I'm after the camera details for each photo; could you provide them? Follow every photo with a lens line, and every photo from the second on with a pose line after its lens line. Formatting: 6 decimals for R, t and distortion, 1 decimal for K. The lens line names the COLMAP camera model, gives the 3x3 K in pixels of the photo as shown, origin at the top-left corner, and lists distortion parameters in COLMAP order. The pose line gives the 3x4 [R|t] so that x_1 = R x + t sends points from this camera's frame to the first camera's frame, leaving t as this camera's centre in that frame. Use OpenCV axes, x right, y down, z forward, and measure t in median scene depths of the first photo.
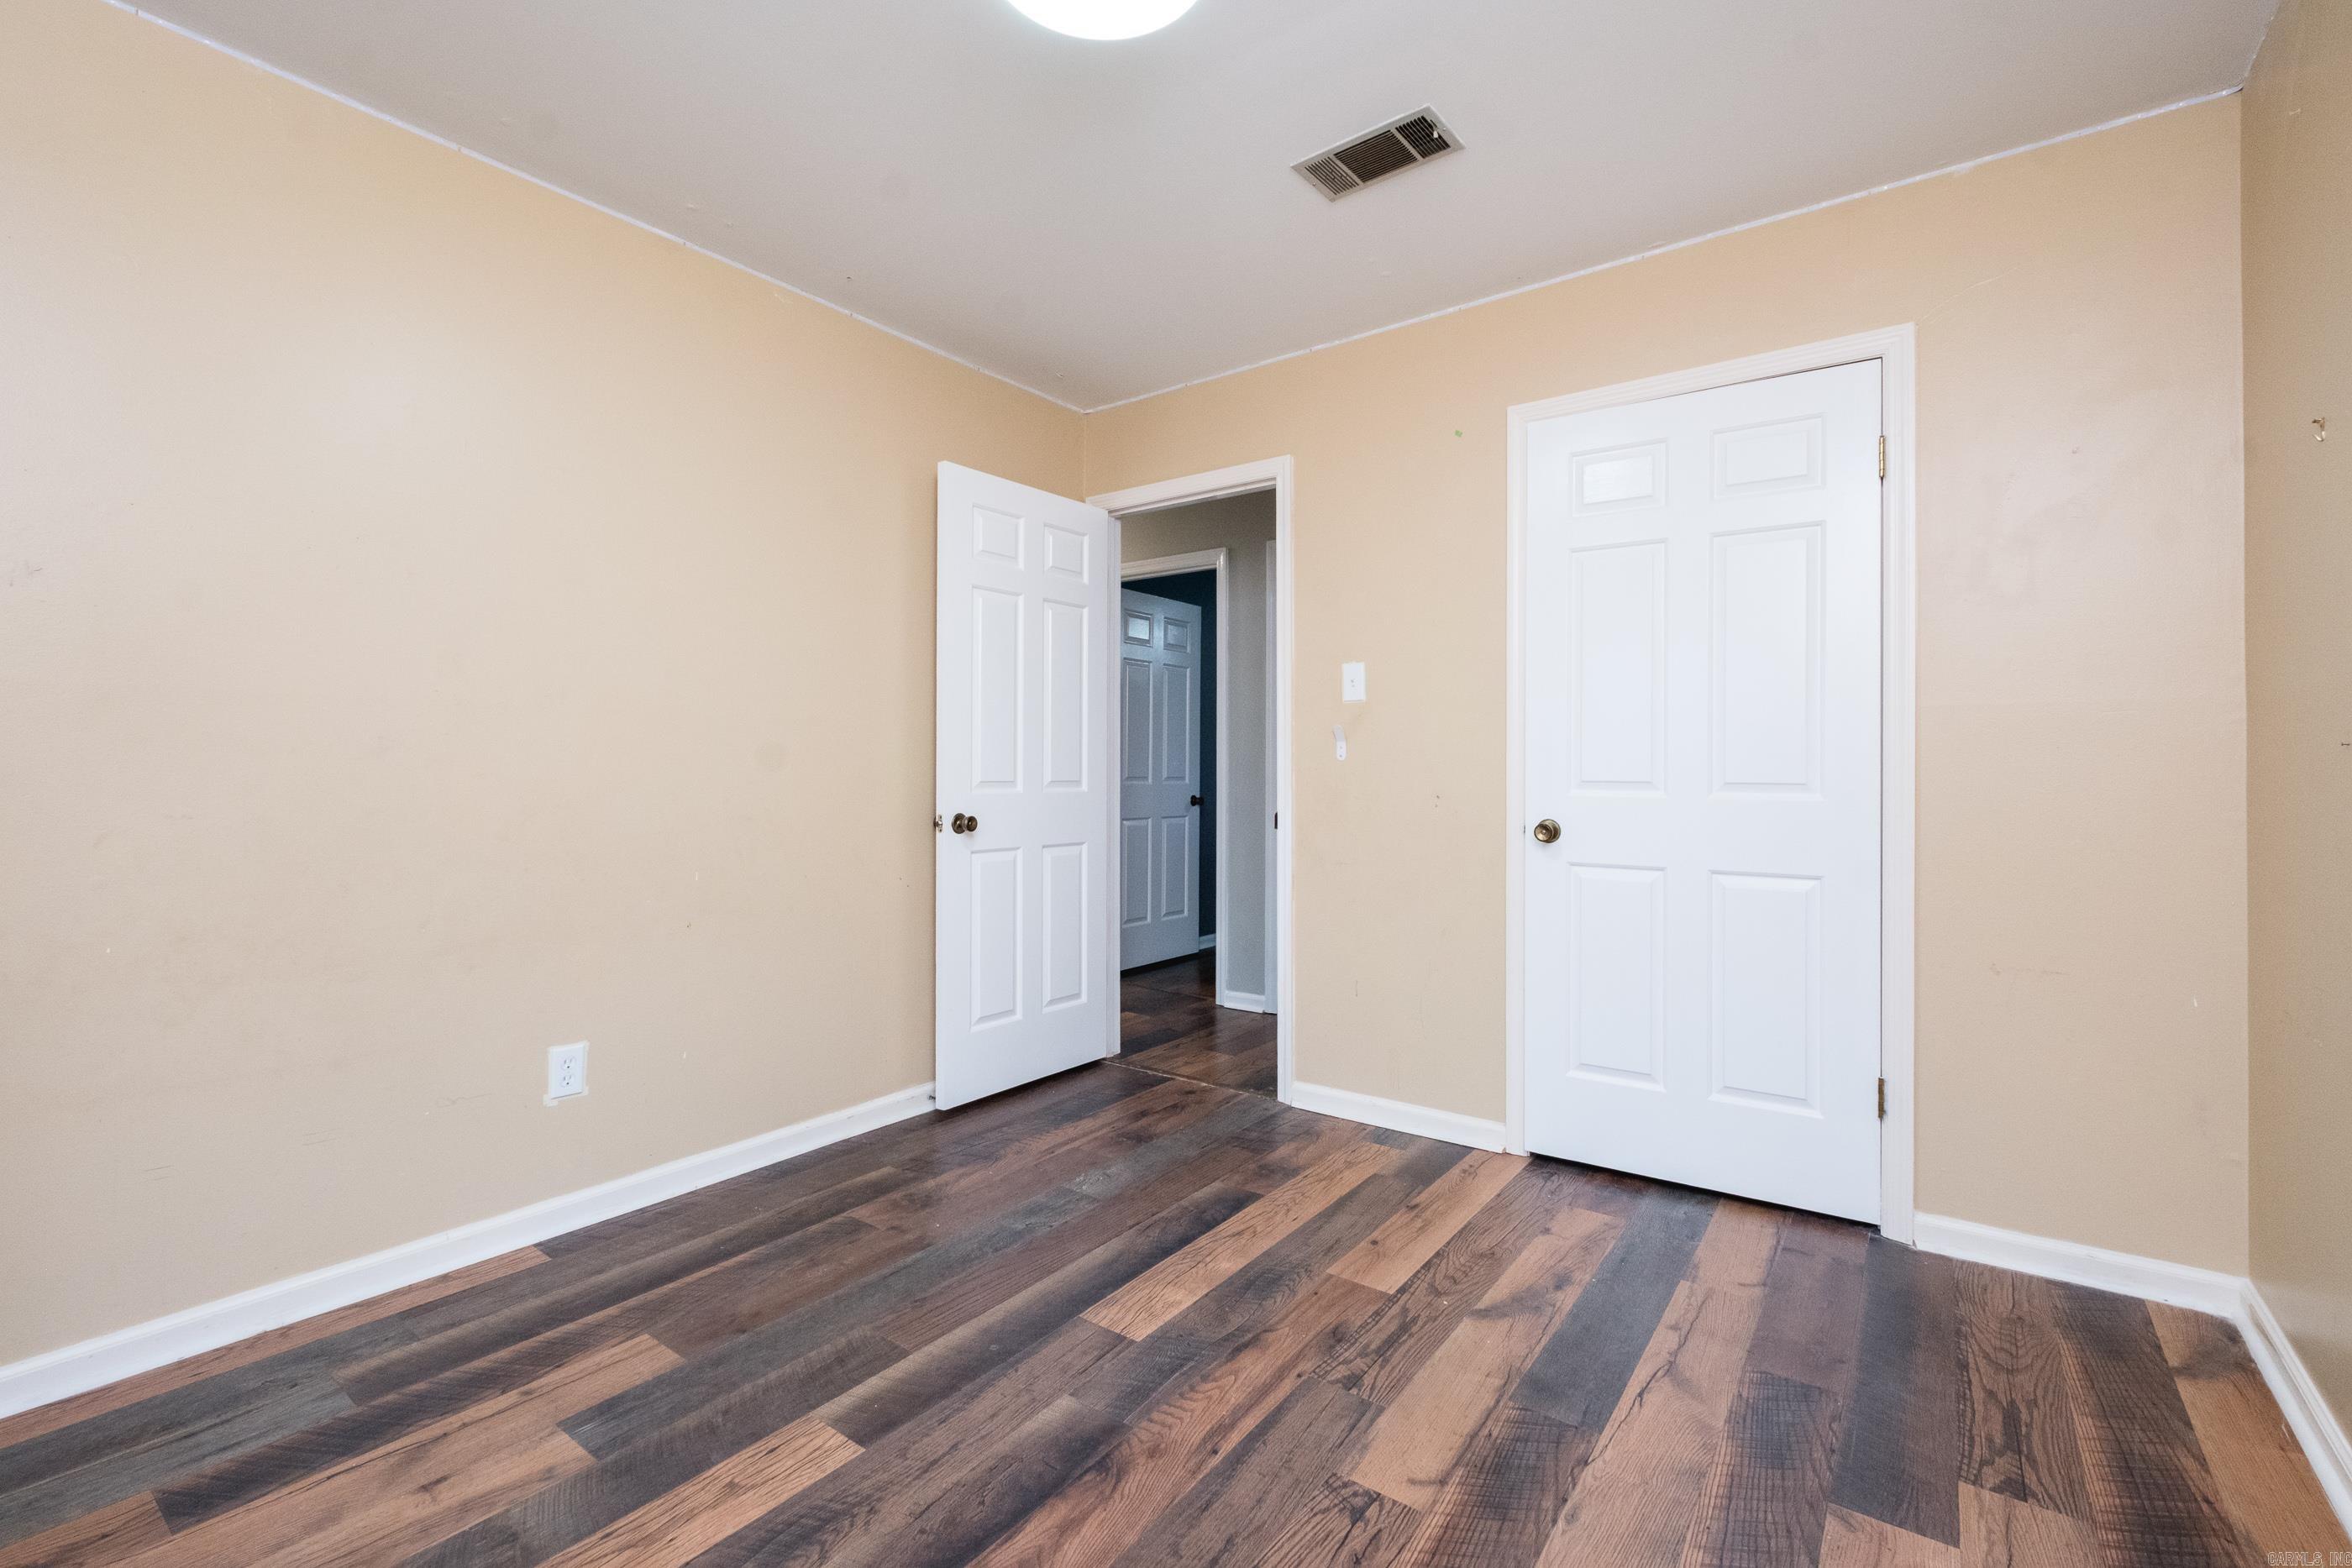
lens RADIAL K [[1036.1, 0, 1177.1], [0, 1036.1, 777.3], [0, 0, 1]] dist [0.010881, -0.005577]
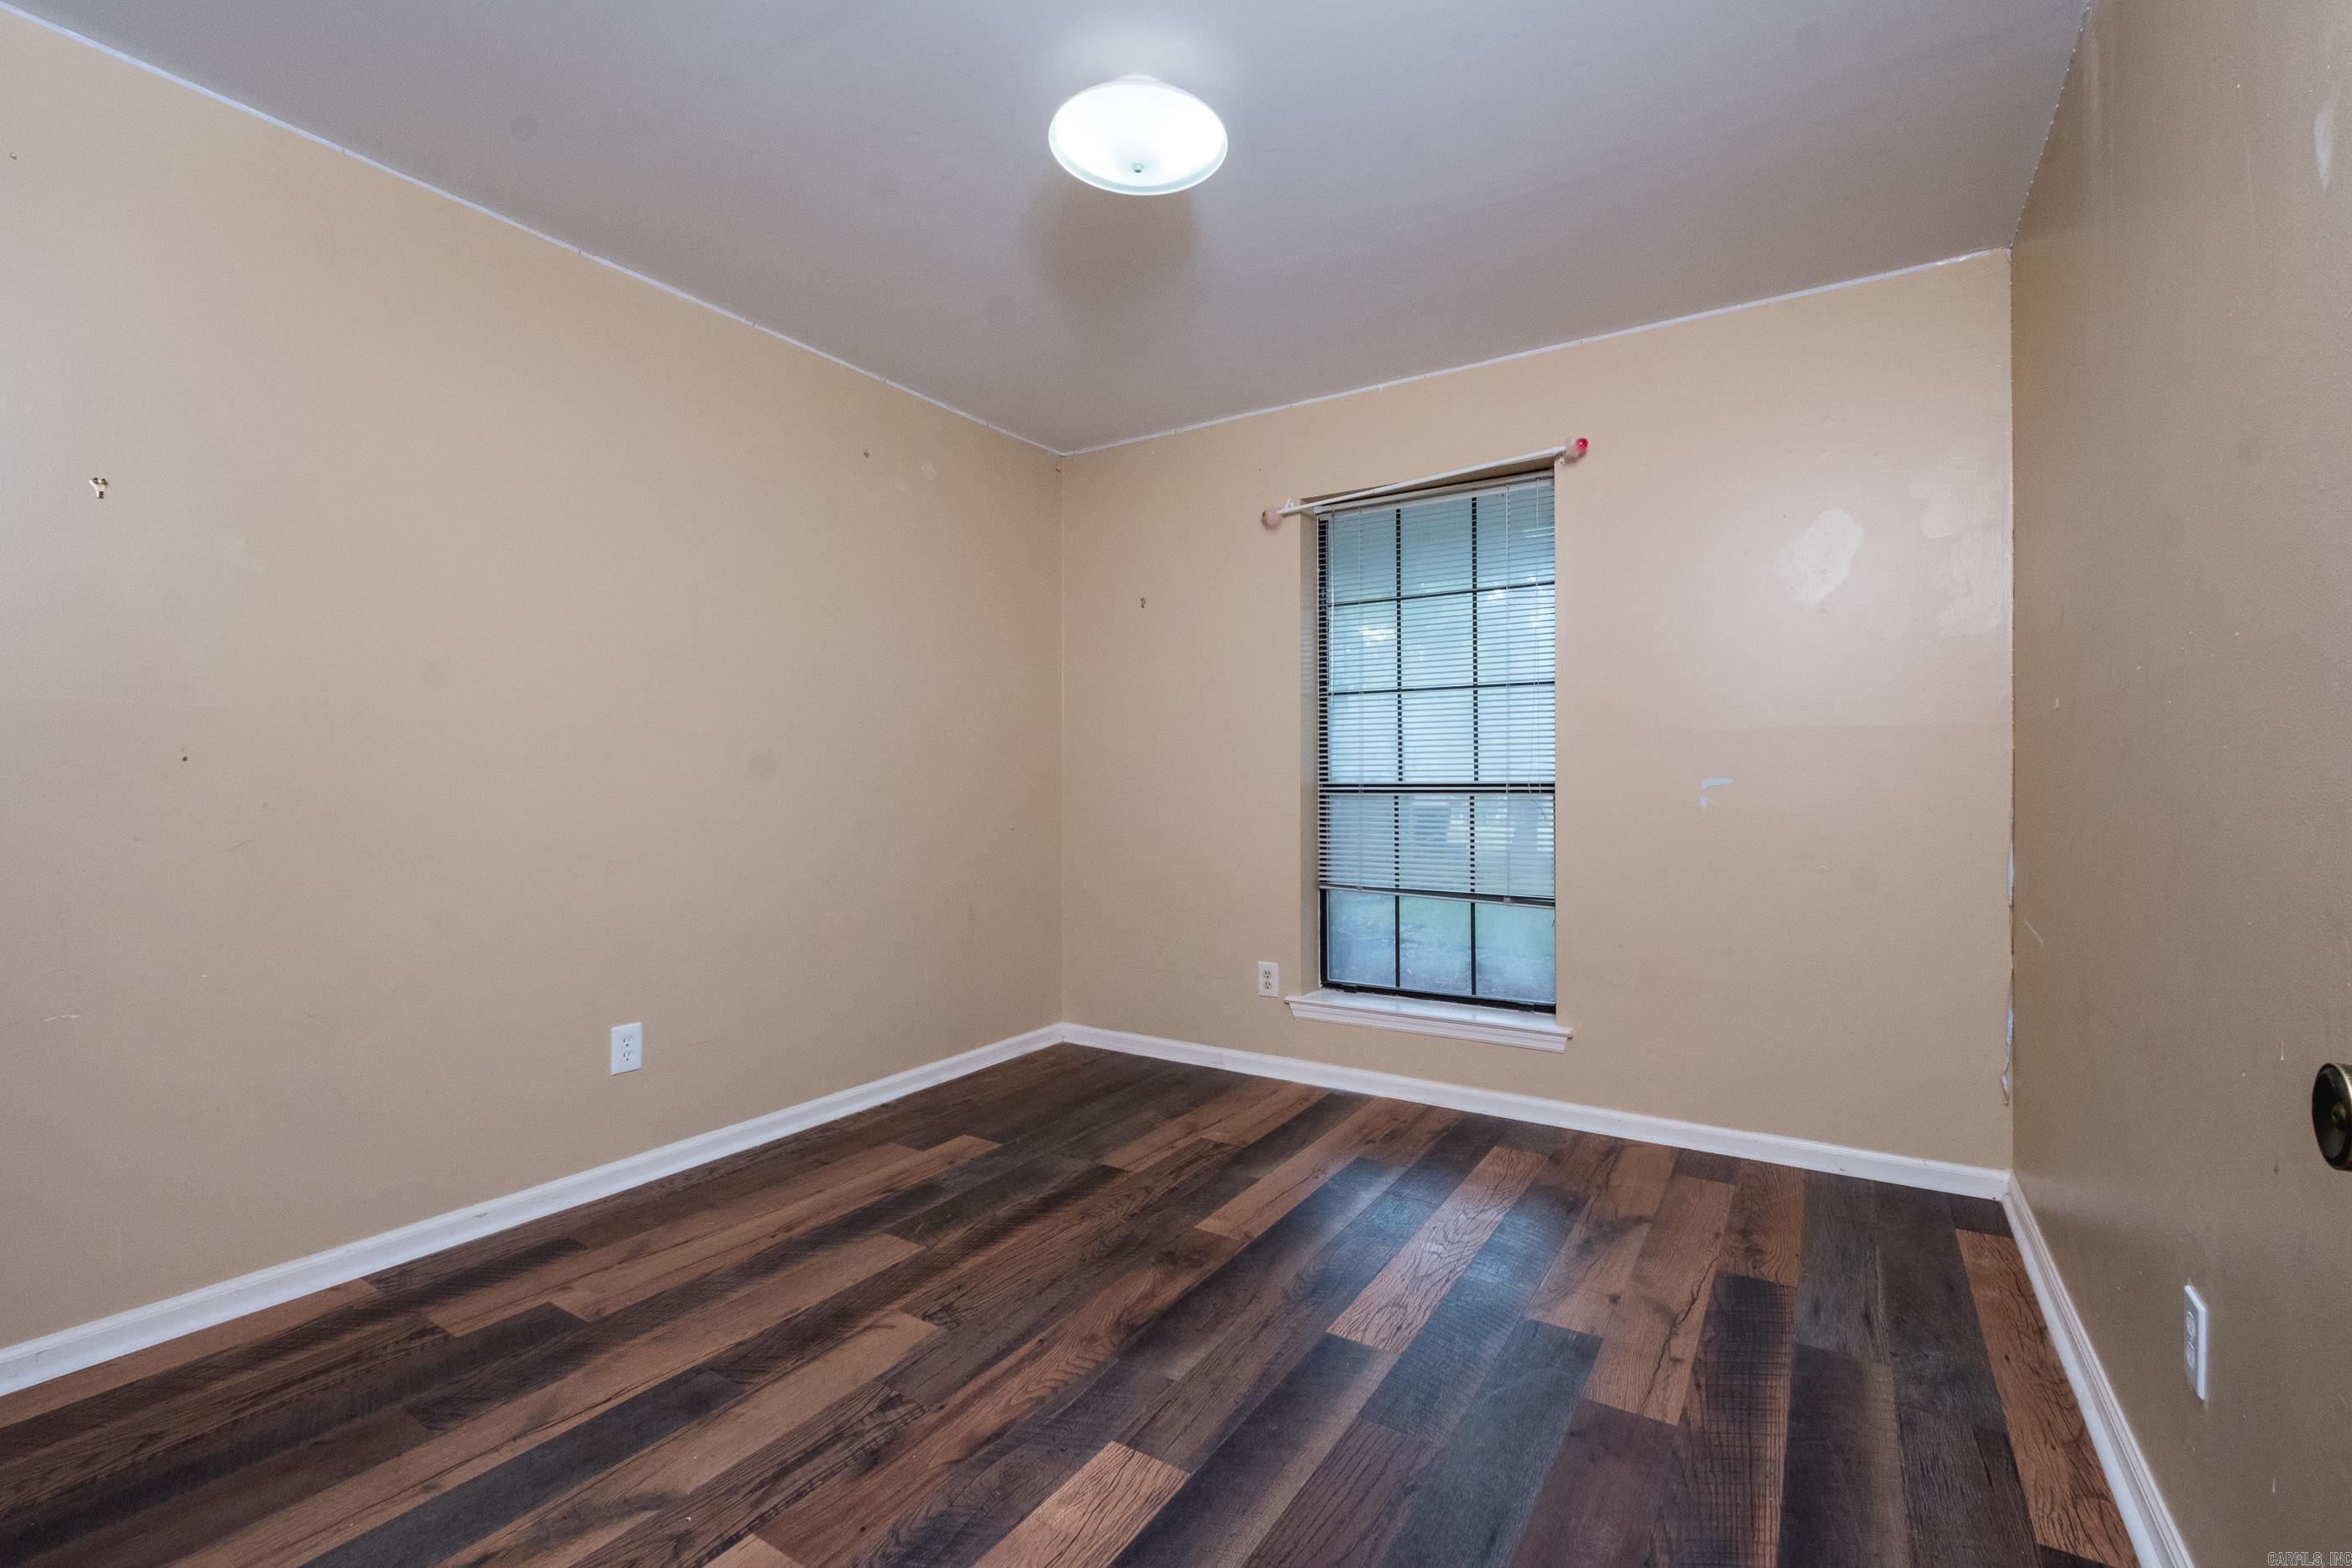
lens RADIAL K [[1036.1, 0, 1176.8], [0, 1036.1, 782.6], [0, 0, 1]] dist [0.010881, -0.005577]
pose [[-0.997391, -0.002419, -0.072142, -0.029186], [-0.002829, 0.999980, 0.005580, -0.010600], [0.072127, 0.005770, -0.997379, 1.998793]]
